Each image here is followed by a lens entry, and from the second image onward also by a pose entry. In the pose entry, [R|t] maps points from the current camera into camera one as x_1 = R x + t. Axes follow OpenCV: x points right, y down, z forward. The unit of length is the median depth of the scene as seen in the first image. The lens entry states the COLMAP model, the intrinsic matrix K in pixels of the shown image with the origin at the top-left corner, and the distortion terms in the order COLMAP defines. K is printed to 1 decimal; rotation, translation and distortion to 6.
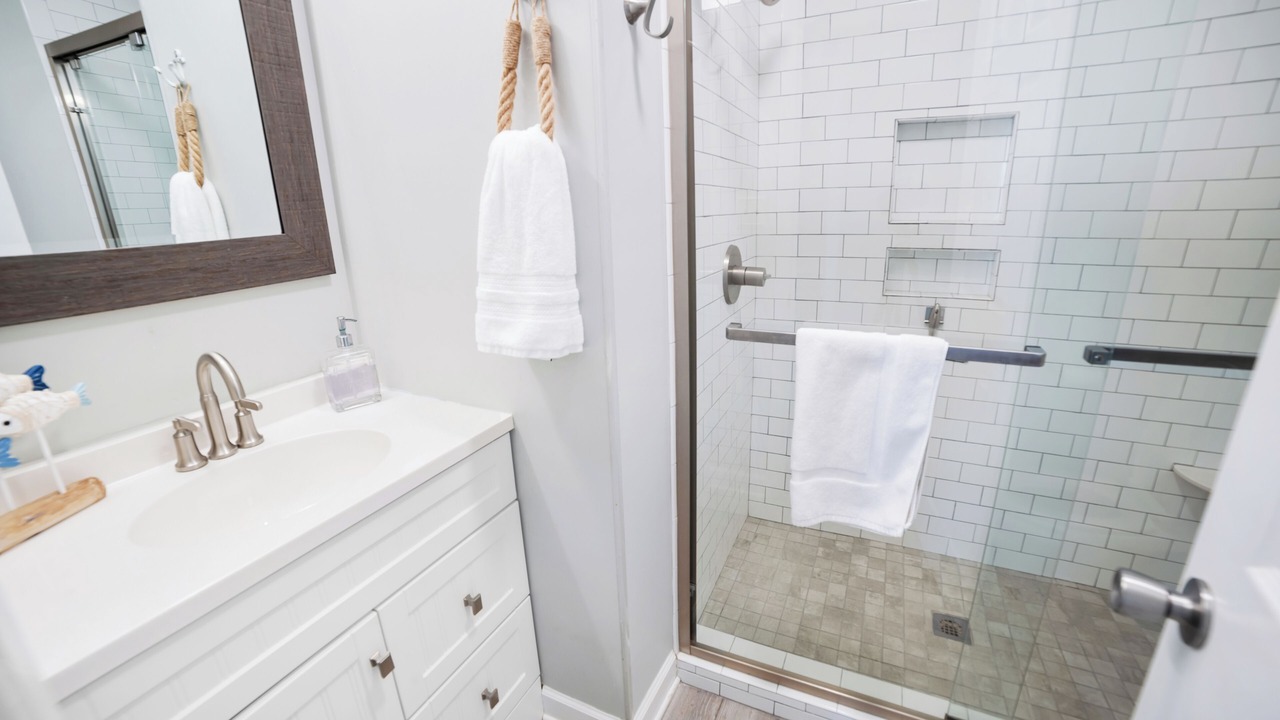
lens RADIAL K [[529.1, 0, 637.2], [0, 529.1, 356.7], [0, 0, 1]] dist [-0.114775, 0.047877]
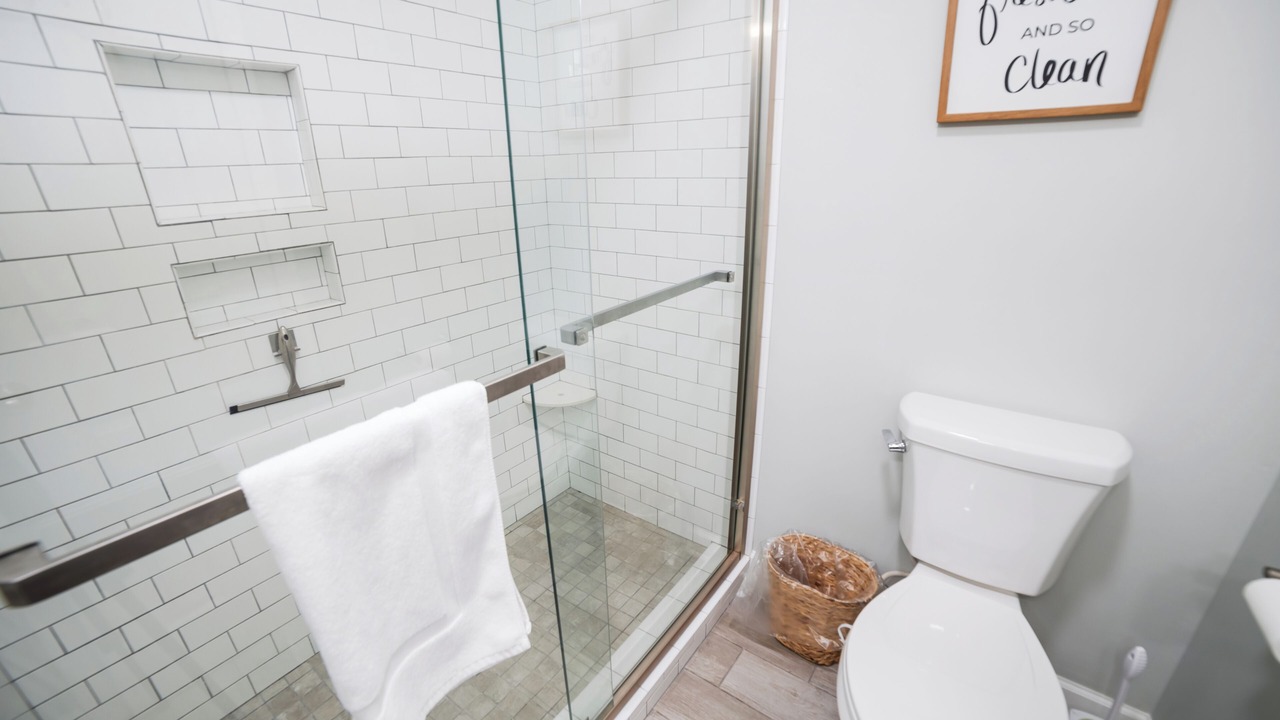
lens RADIAL K [[529.1, 0, 637.2], [0, 529.1, 356.7], [0, 0, 1]] dist [-0.114775, 0.047877]
pose [[0.194195, -0.320400, 0.927163, 0.003192], [0.291937, 0.921208, 0.257196, -0.111906], [-0.936515, 0.220727, 0.272431, 0.371837]]
